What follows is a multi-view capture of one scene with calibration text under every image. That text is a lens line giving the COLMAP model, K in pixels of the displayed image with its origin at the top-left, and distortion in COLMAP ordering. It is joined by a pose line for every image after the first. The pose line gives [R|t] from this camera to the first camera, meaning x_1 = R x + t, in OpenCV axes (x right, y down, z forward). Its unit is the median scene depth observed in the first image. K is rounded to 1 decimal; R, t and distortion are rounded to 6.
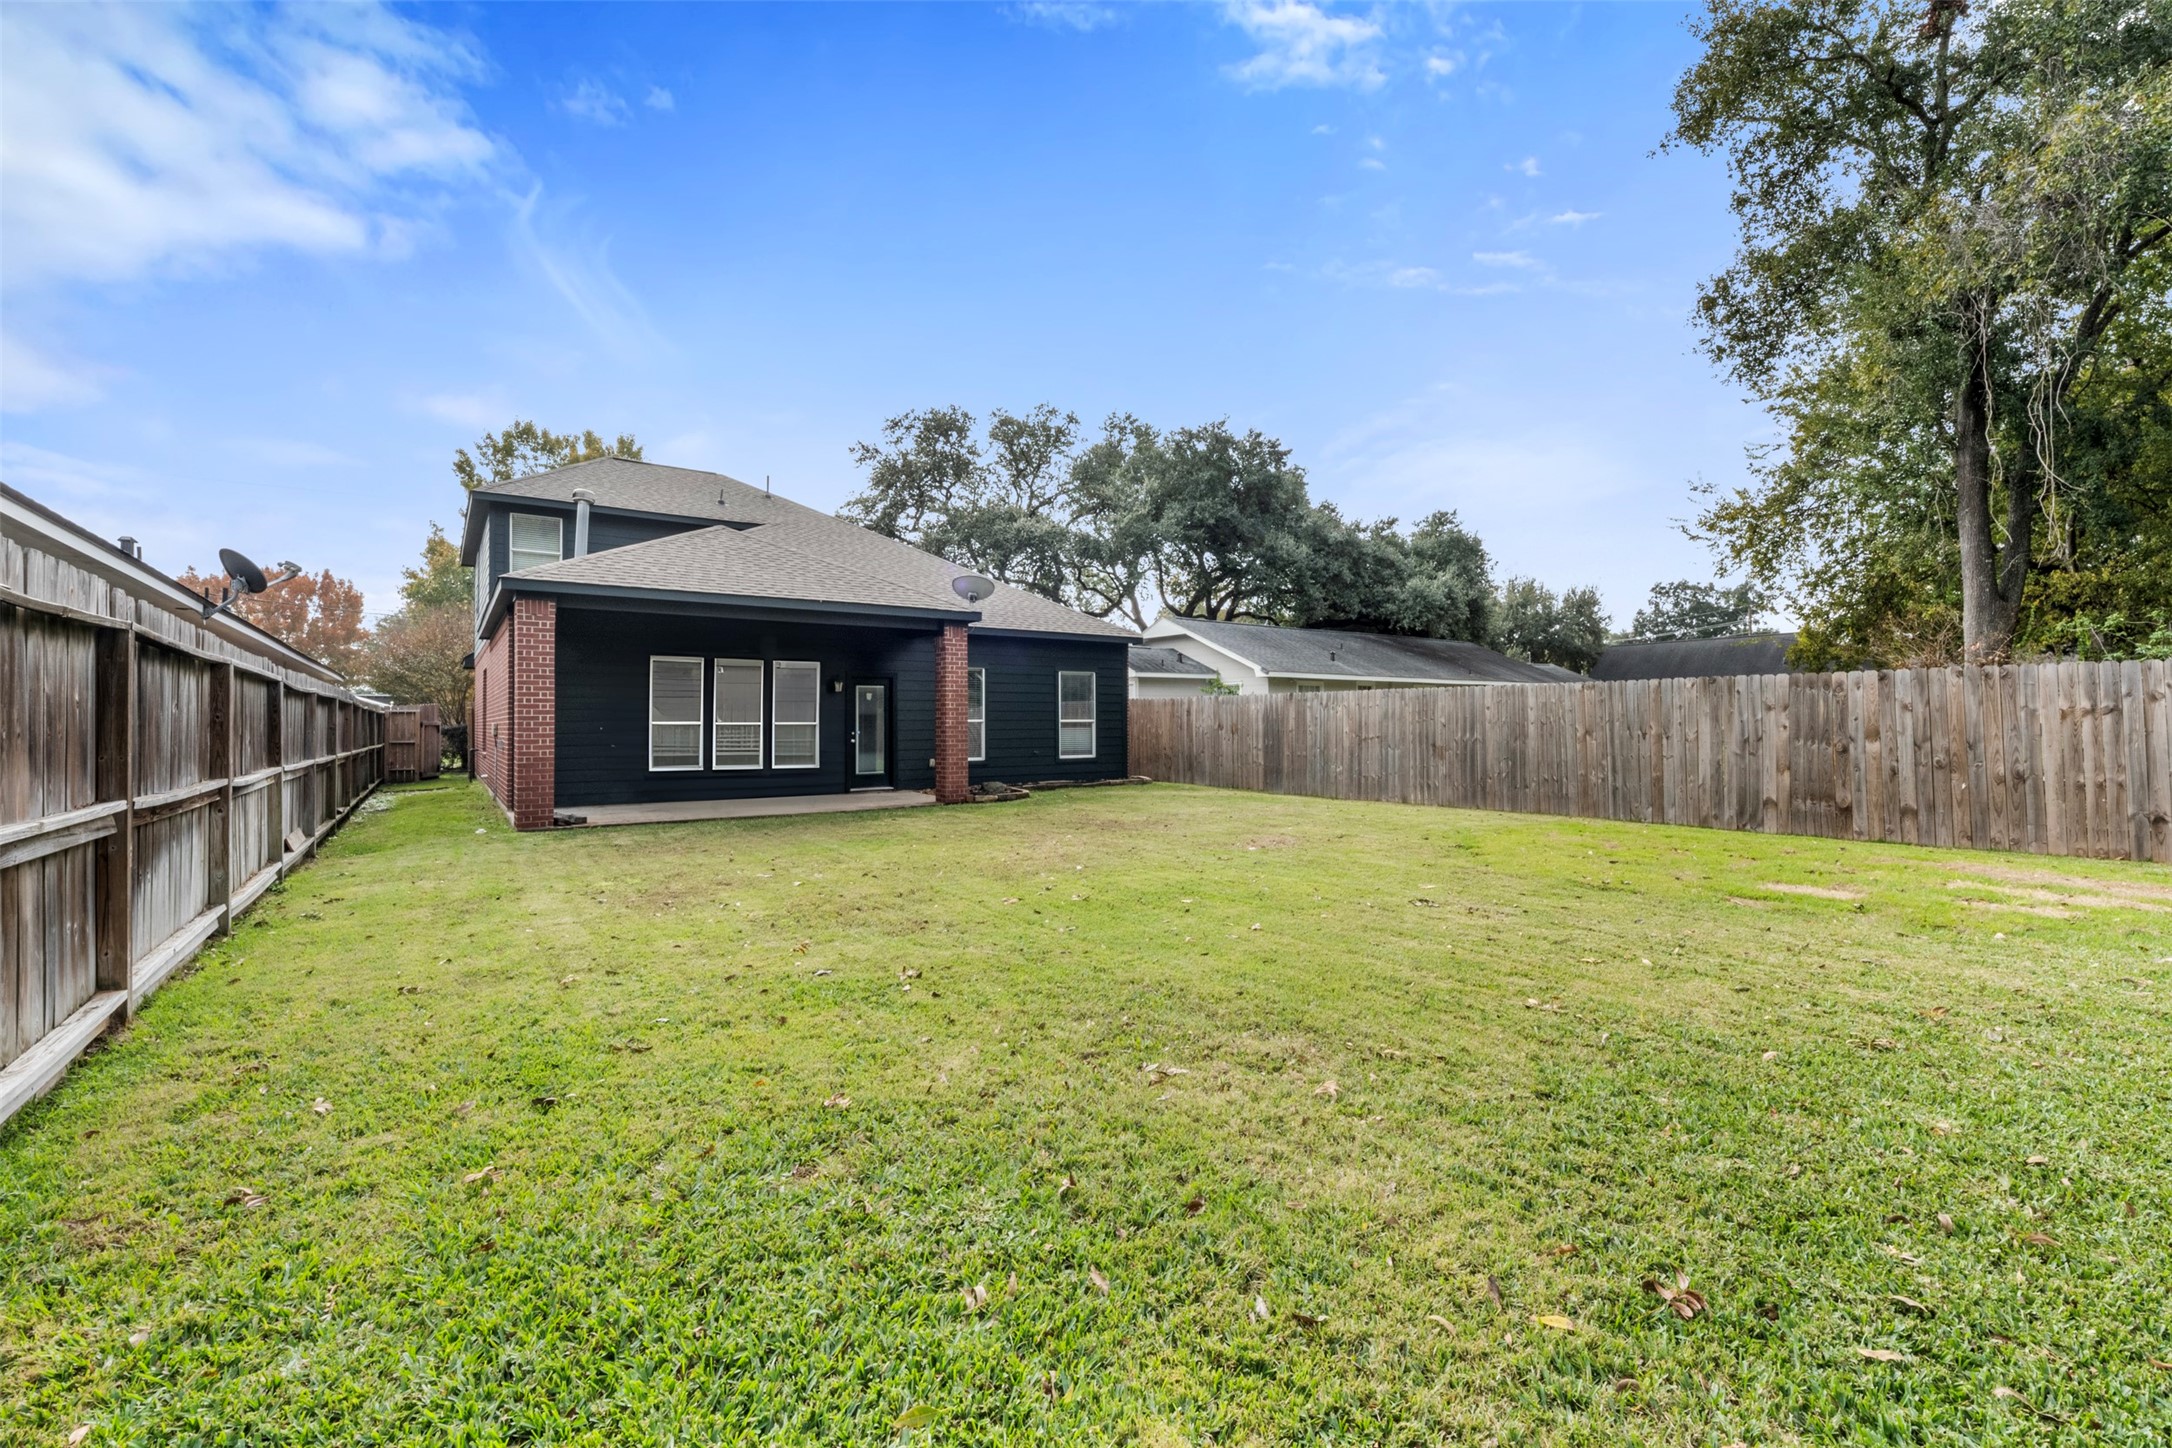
lens RADIAL K [[918.1, 0, 1079.0], [0, 918.1, 717.1], [0, 0, 1]] dist [0.001936, -0.000751]
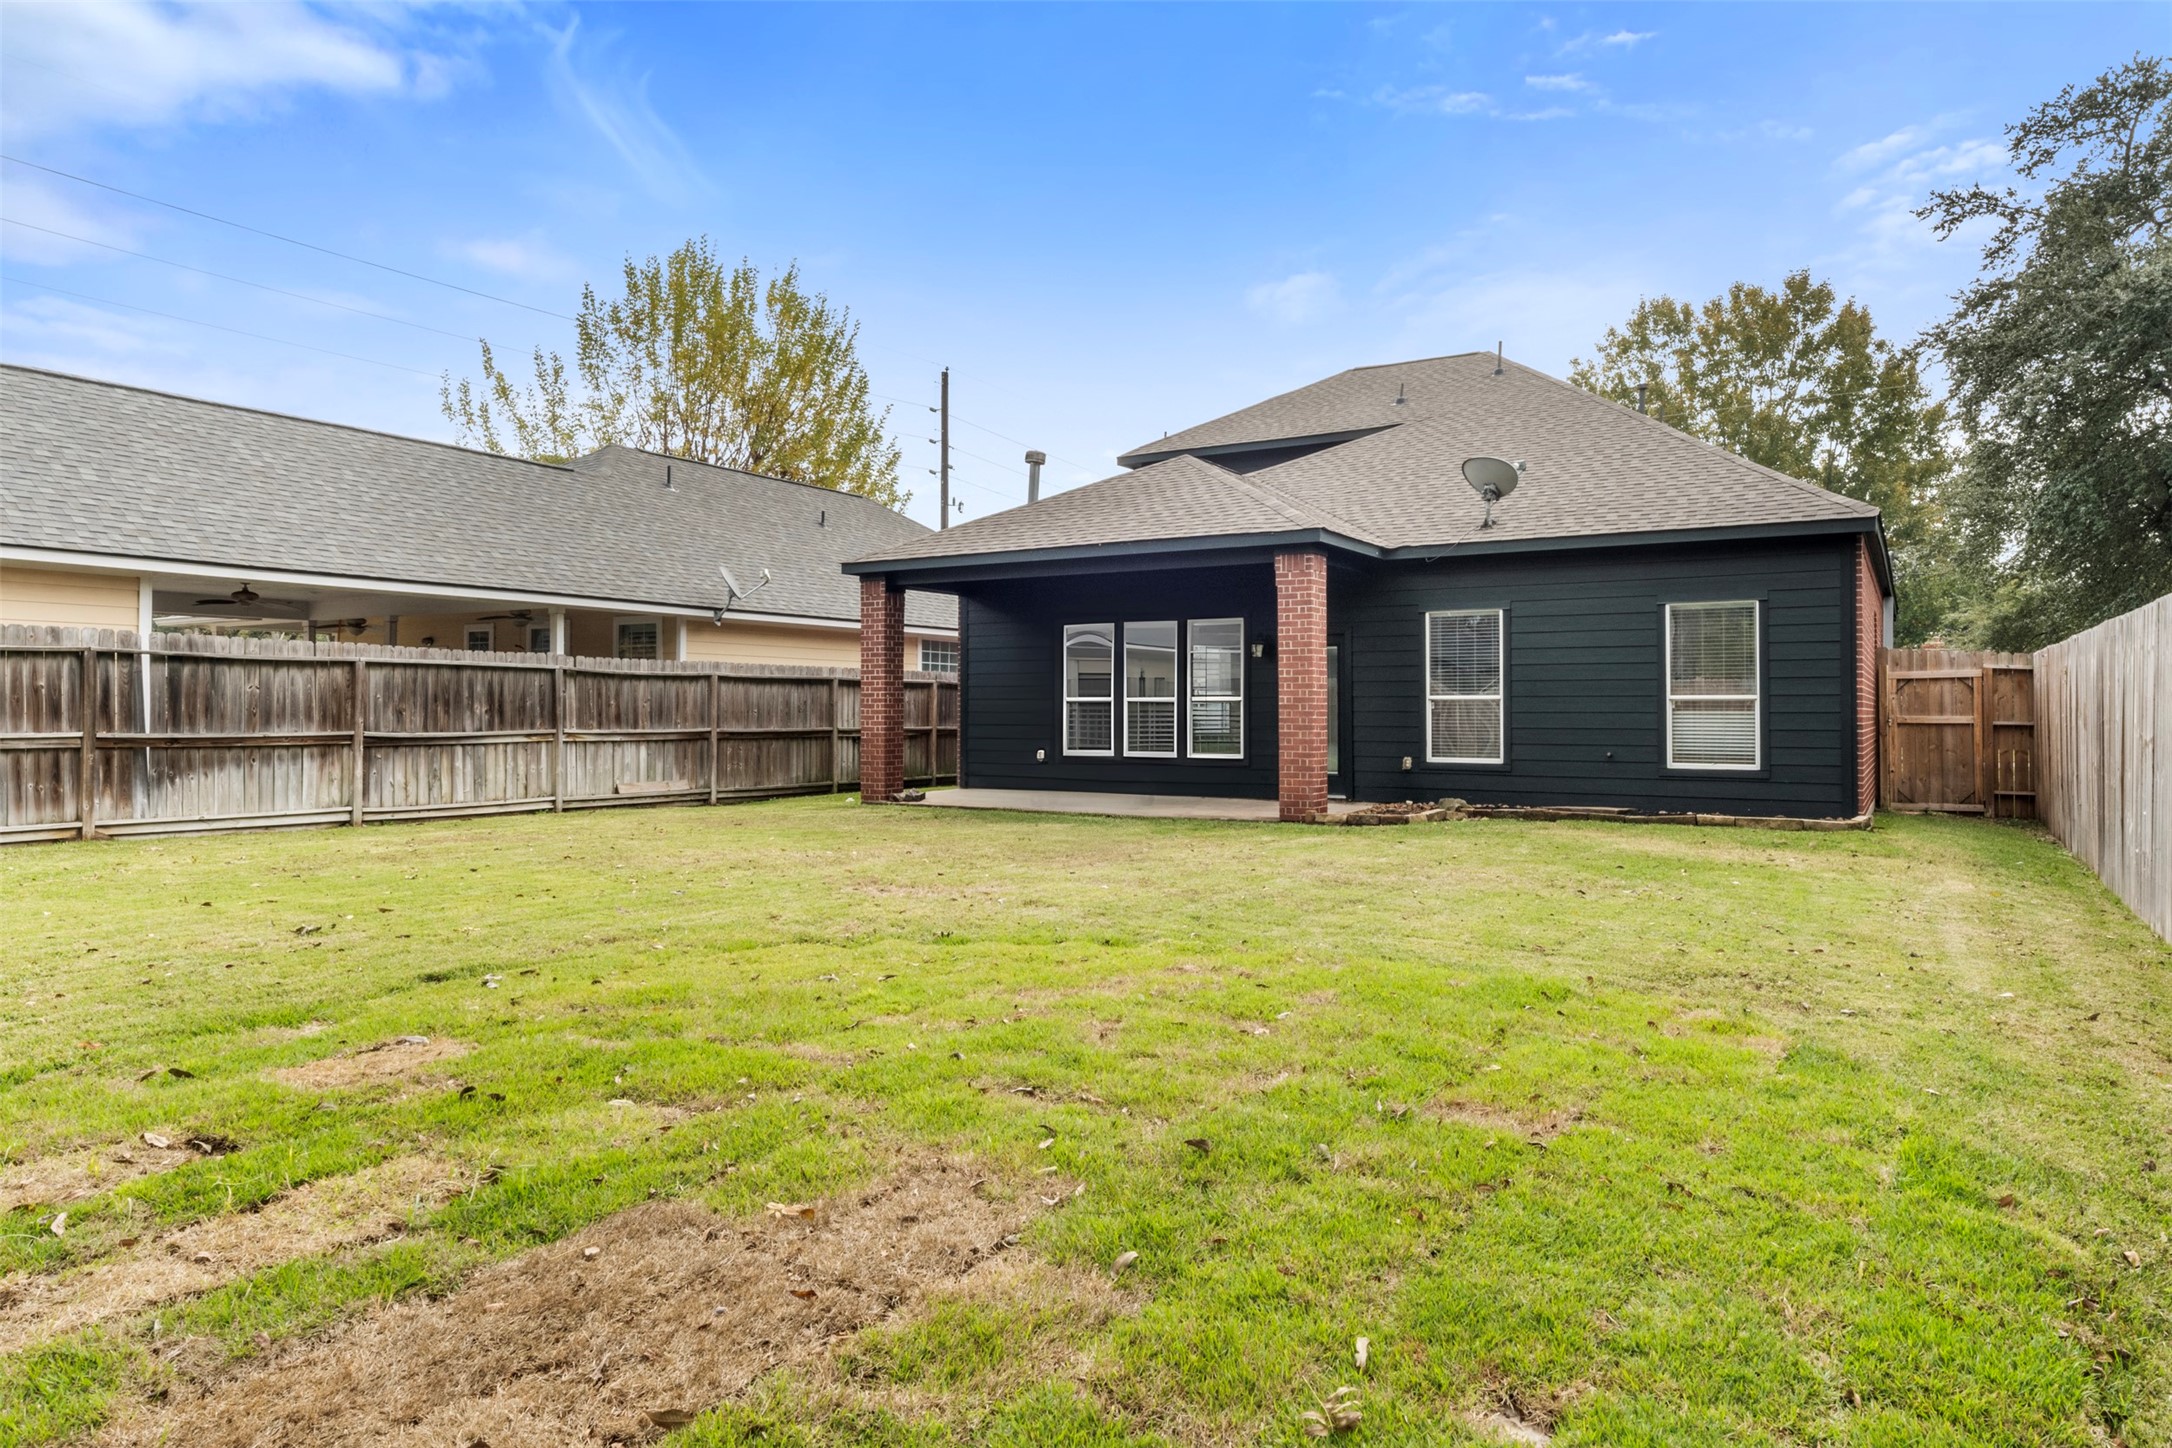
lens RADIAL K [[1318.9, 0, 1078.4], [0, 1318.9, 715.6], [0, 0, 1]] dist [0.020913, -0.000054]
pose [[0.394036, 0.010042, -0.919040, 0.552963], [0.002879, 0.999922, 0.012160, 0.004471], [0.919090, -0.007437, 0.393977, 0.393320]]
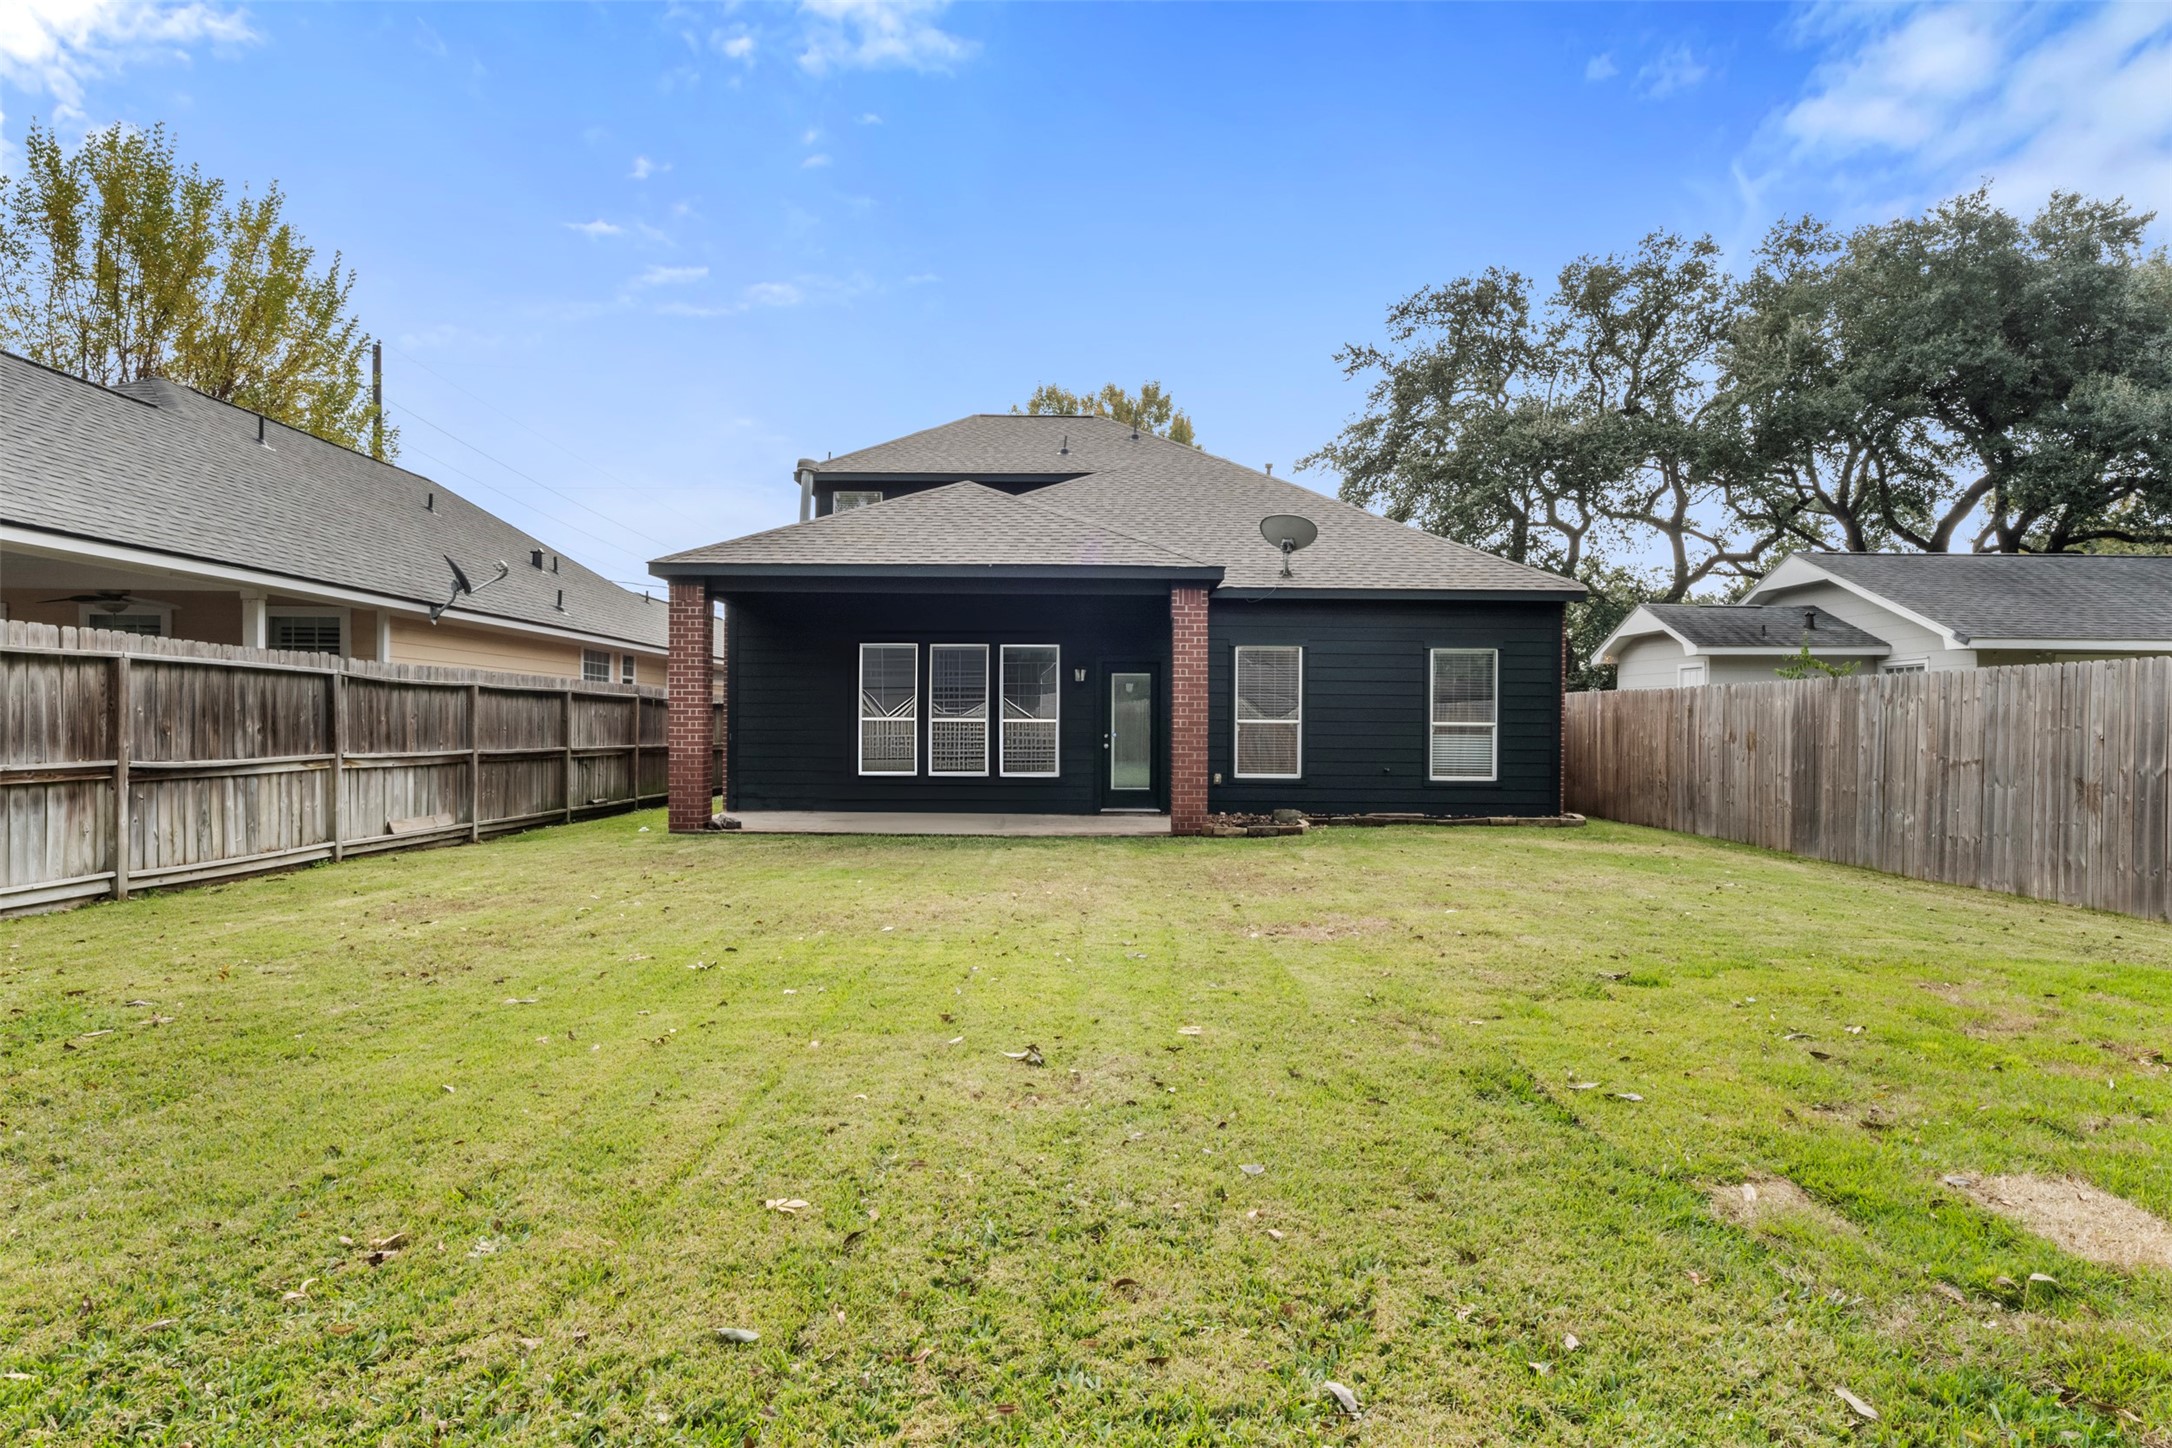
lens RADIAL K [[1193.9, 0, 1066.7], [0, 1193.9, 737.1], [0, 0, 1]] dist [0.014383, -0.000888]
pose [[0.810701, 0.018552, -0.585167, 0.273373], [-0.009252, 0.999779, 0.018879, 0.000213], [0.585388, -0.009892, 0.810693, 0.153076]]
